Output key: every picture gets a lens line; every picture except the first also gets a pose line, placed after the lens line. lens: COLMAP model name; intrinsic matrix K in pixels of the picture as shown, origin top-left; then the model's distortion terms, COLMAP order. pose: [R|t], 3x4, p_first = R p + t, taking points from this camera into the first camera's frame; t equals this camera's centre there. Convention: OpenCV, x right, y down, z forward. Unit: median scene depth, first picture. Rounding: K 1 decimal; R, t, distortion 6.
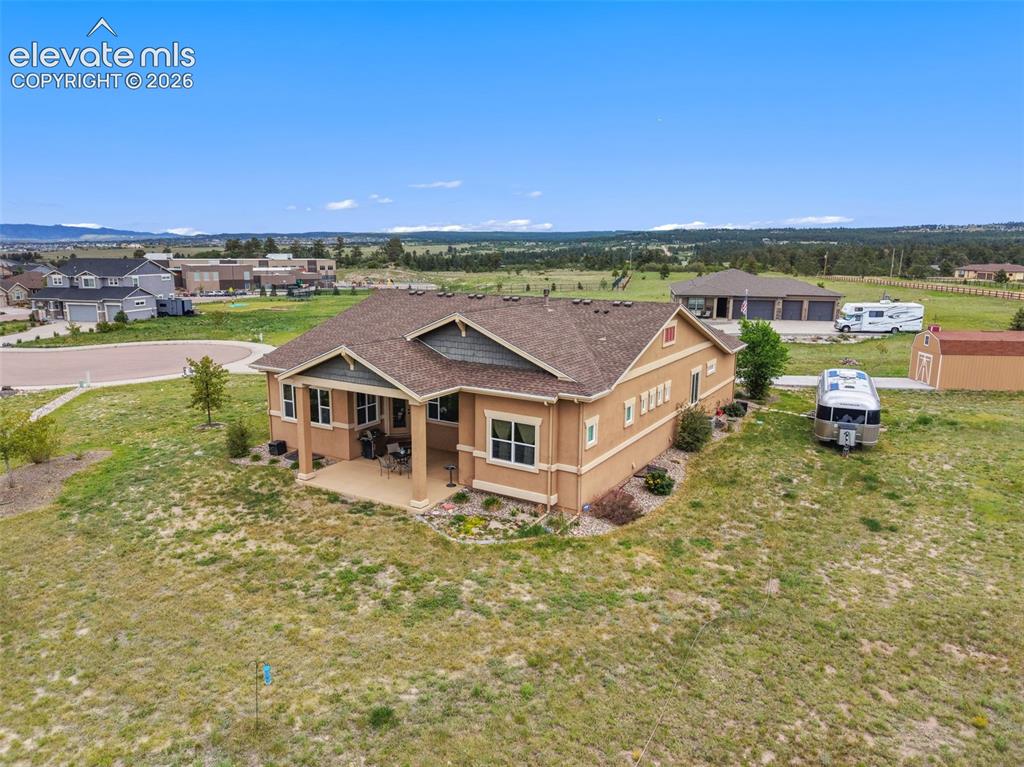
lens RADIAL K [[694.1, 0, 512.0], [0, 694.1, 383.5], [0, 0, 1]] dist [0.046720, -0.048941]
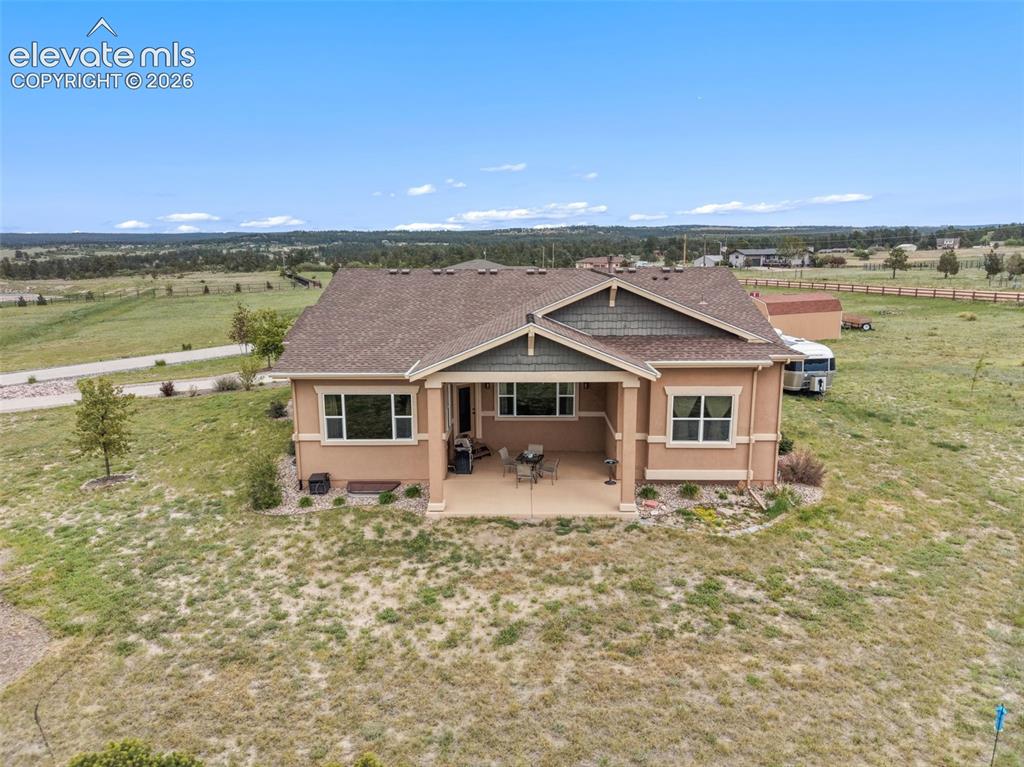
lens RADIAL K [[694.1, 0, 512.0], [0, 694.1, 383.5], [0, 0, 1]] dist [0.046720, -0.048941]
pose [[0.862093, -0.109376, 0.494806, -0.633174], [0.111079, 0.993469, 0.026073, -0.010192], [-0.494427, 0.032485, 0.868612, 0.332556]]
